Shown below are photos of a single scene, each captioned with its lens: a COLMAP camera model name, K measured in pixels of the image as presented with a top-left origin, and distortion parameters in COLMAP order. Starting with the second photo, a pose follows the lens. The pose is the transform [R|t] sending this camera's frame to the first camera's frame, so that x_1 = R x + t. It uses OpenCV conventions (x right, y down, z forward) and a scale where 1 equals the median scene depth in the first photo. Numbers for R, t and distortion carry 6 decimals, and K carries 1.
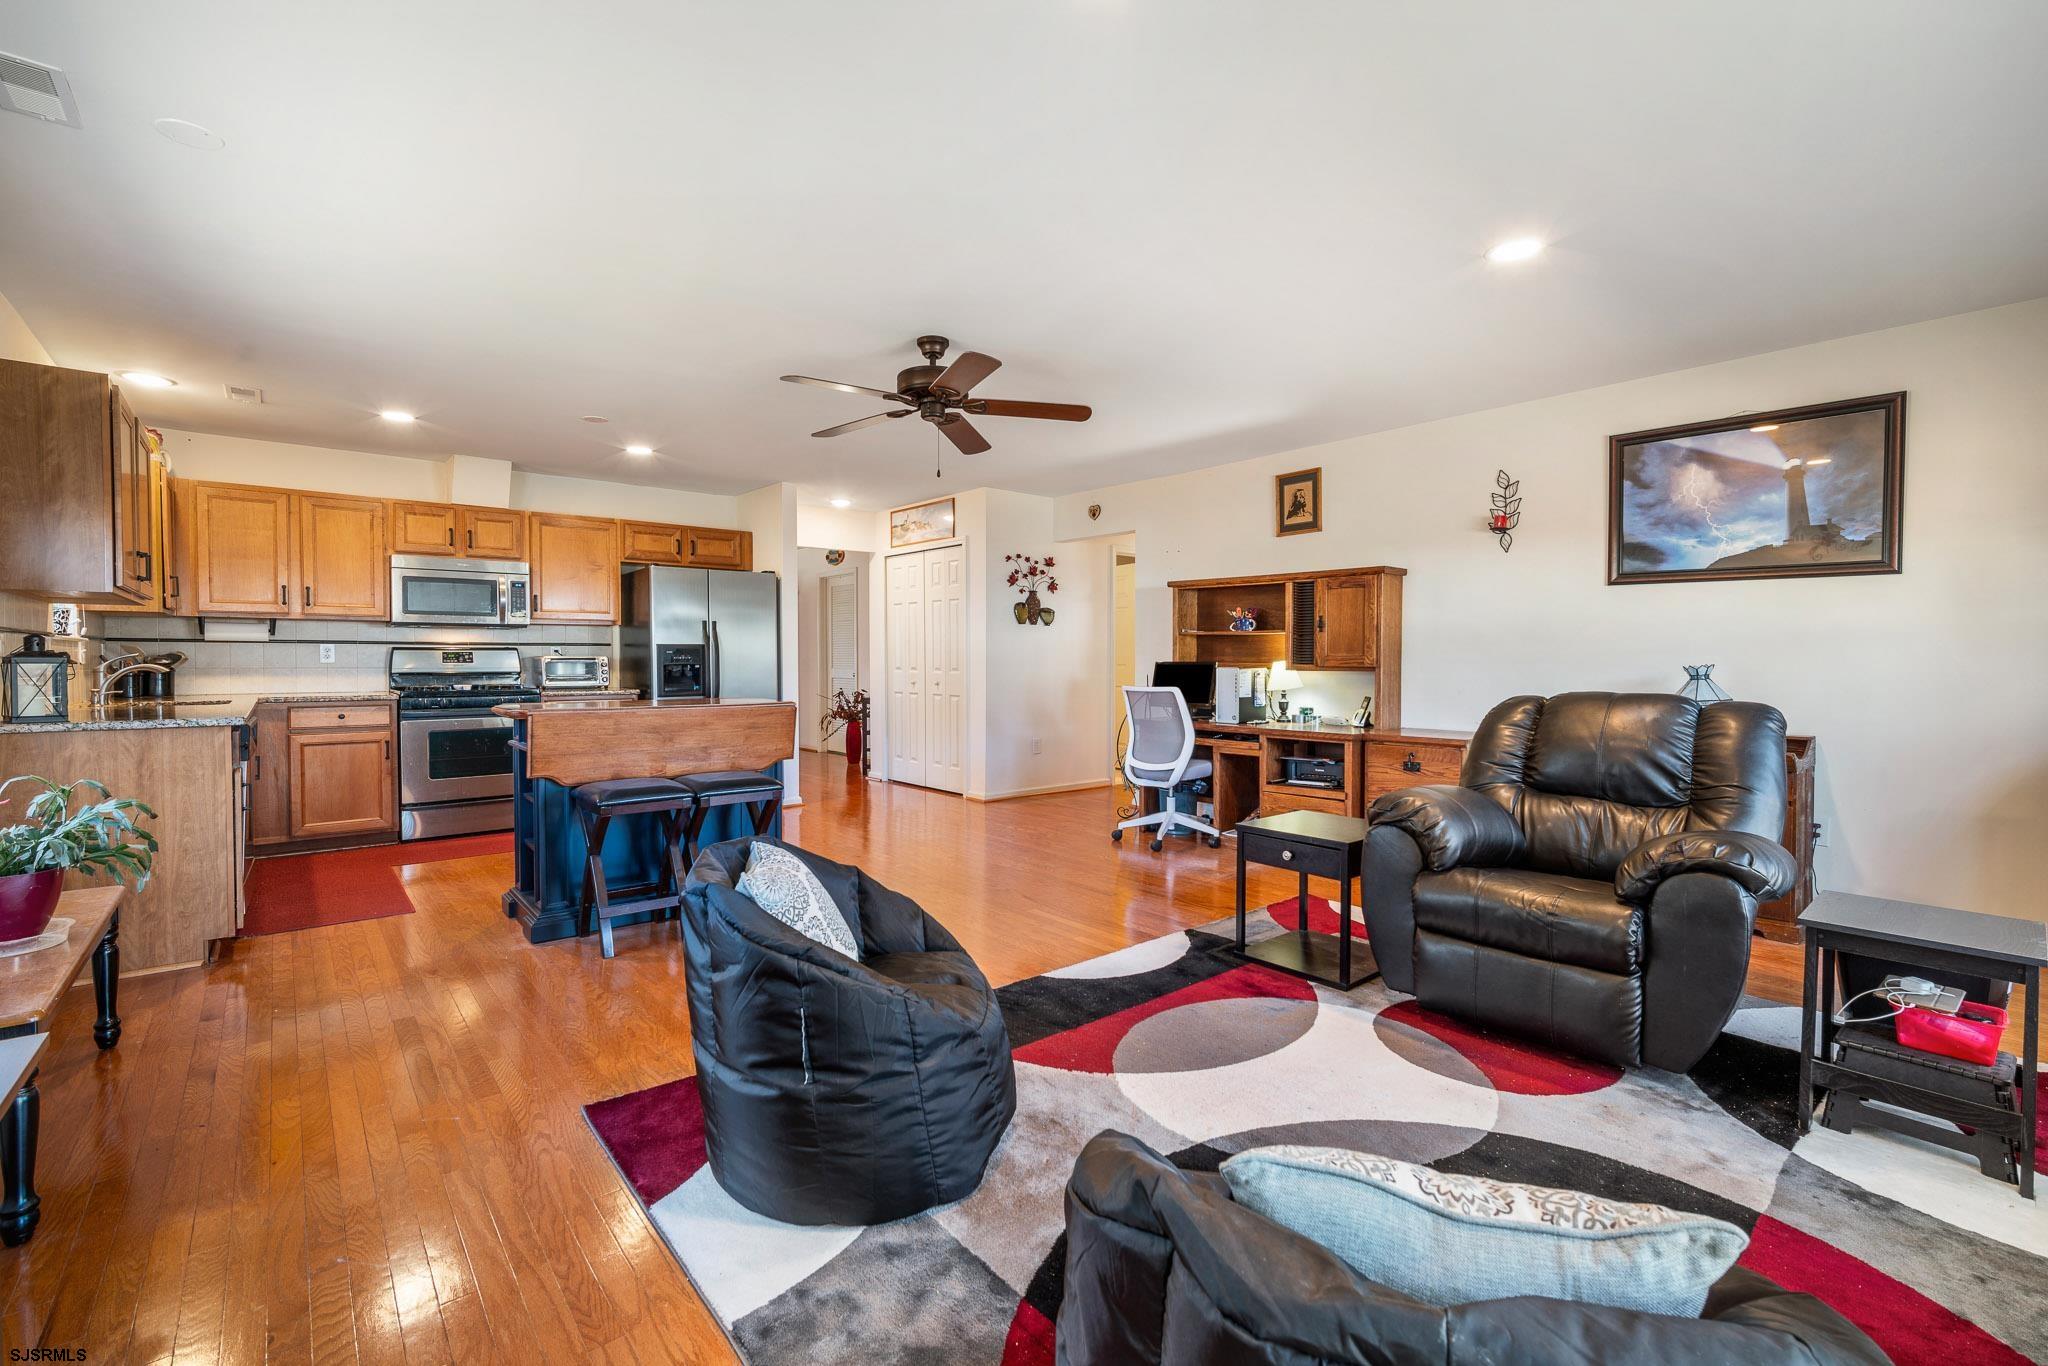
lens RADIAL K [[879.7, 0, 1024.0], [0, 879.7, 683.0], [0, 0, 1]] dist [-0.012640, 0.000180]
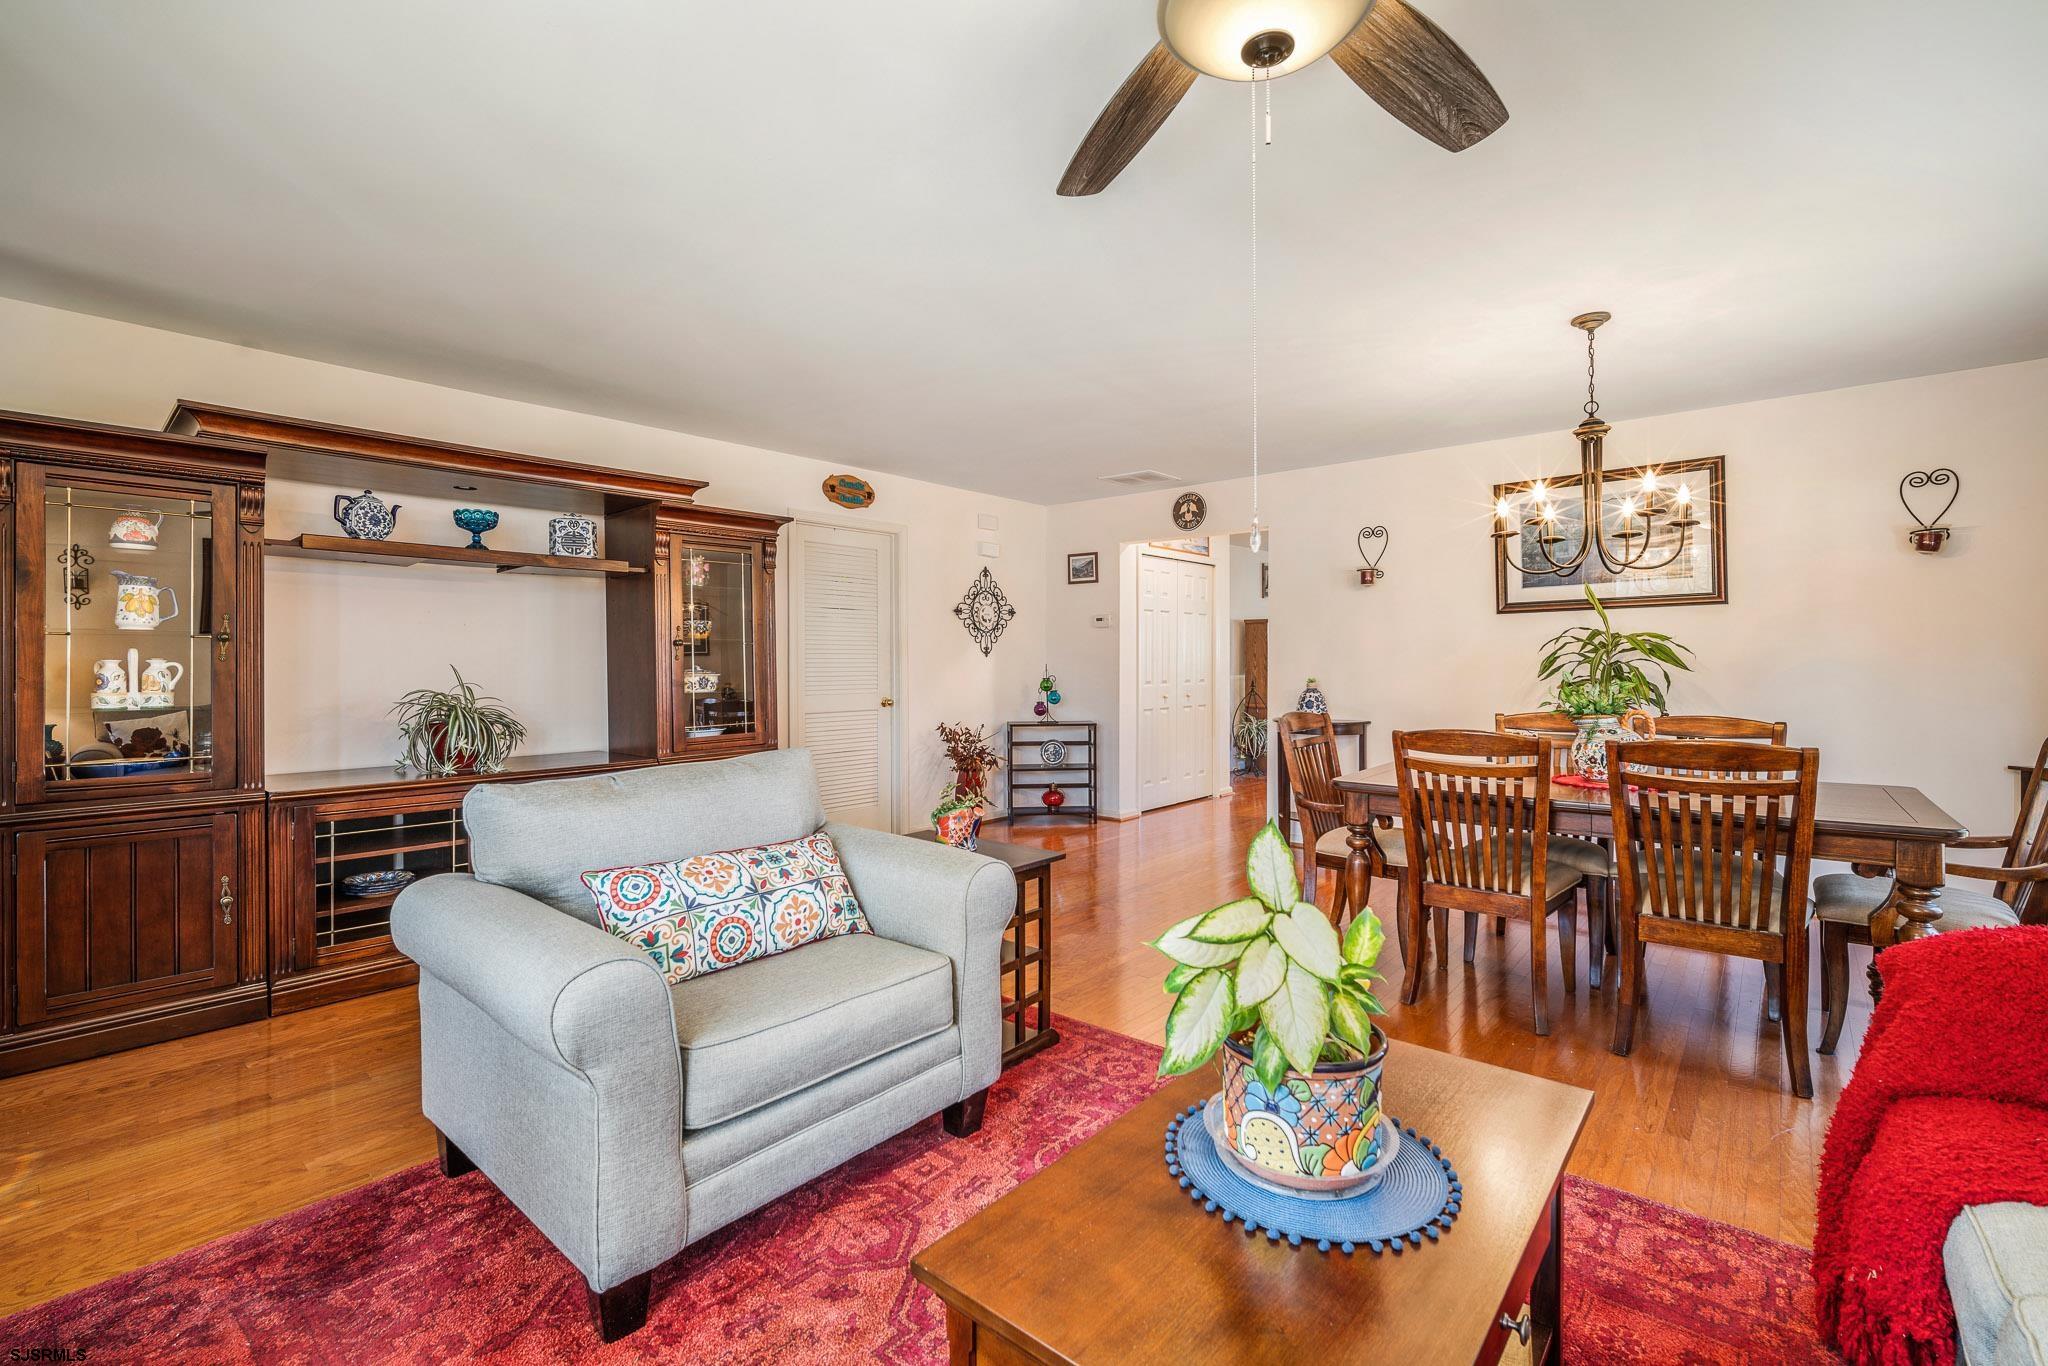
lens RADIAL K [[893.6, 0, 1022.3], [0, 893.6, 652.0], [0, 0, 1]] dist [-0.014470, 0.004257]
pose [[-0.146896, 0.007151, 0.989126, -1.724855], [0.032646, 0.999464, -0.002378, -0.082692], [-0.988613, 0.031942, -0.147051, 2.136528]]
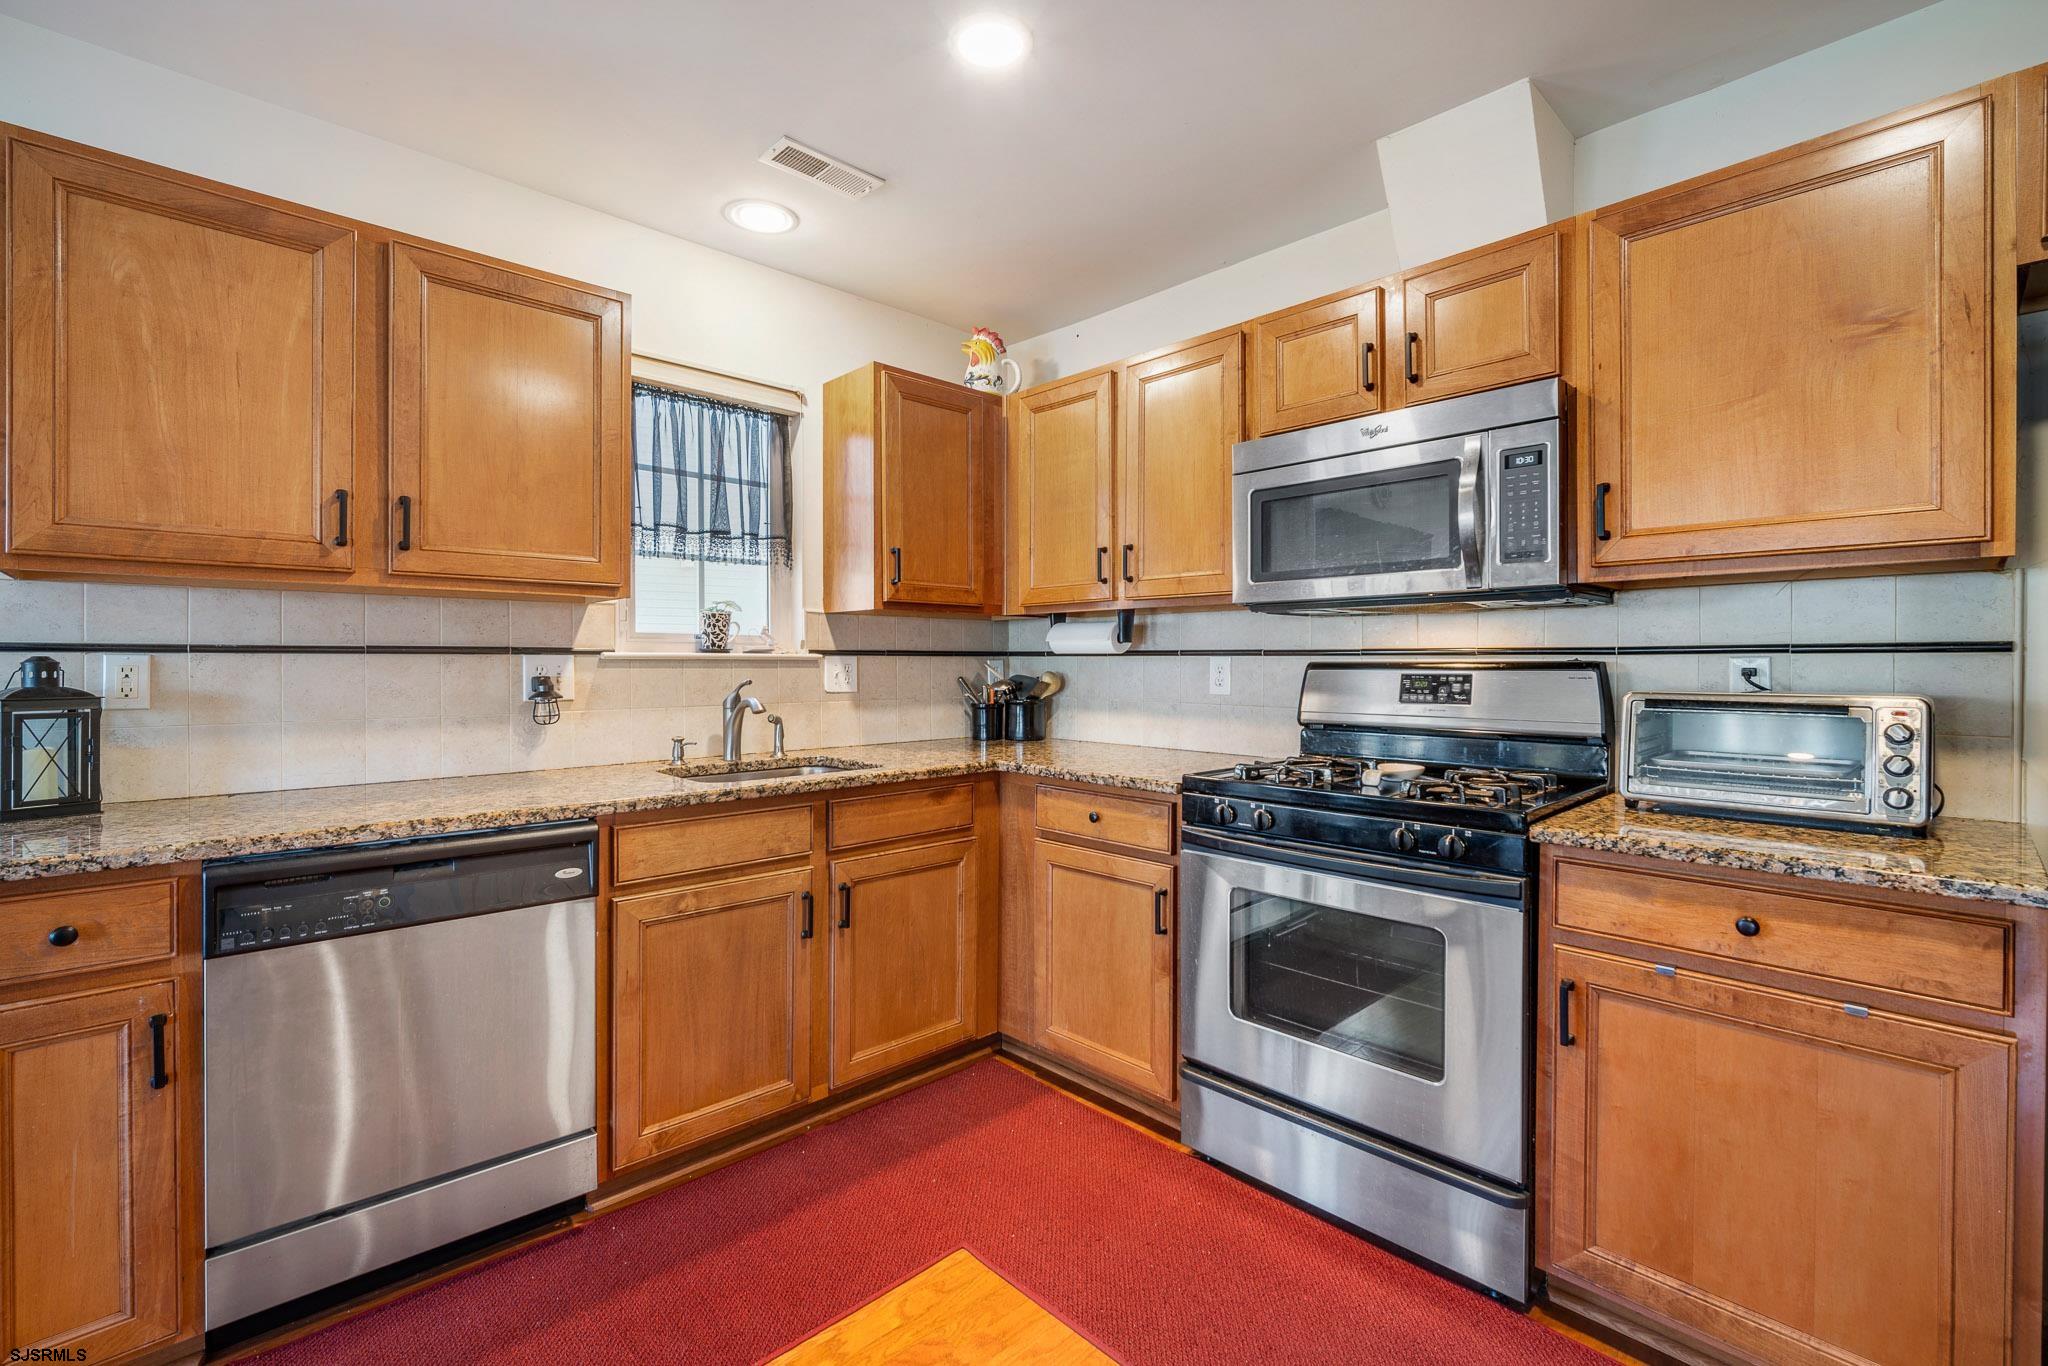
lens RADIAL K [[890.9, 0, 1021.6], [0, 890.9, 661.6], [0, 0, 1]] dist [-0.011426, 0.000888]
pose [[0.061064, 0.000704, -0.998134, -0.348575], [-0.028722, 0.999587, -0.001052, -0.044822], [0.997721, 0.028733, 0.061059, 1.010848]]
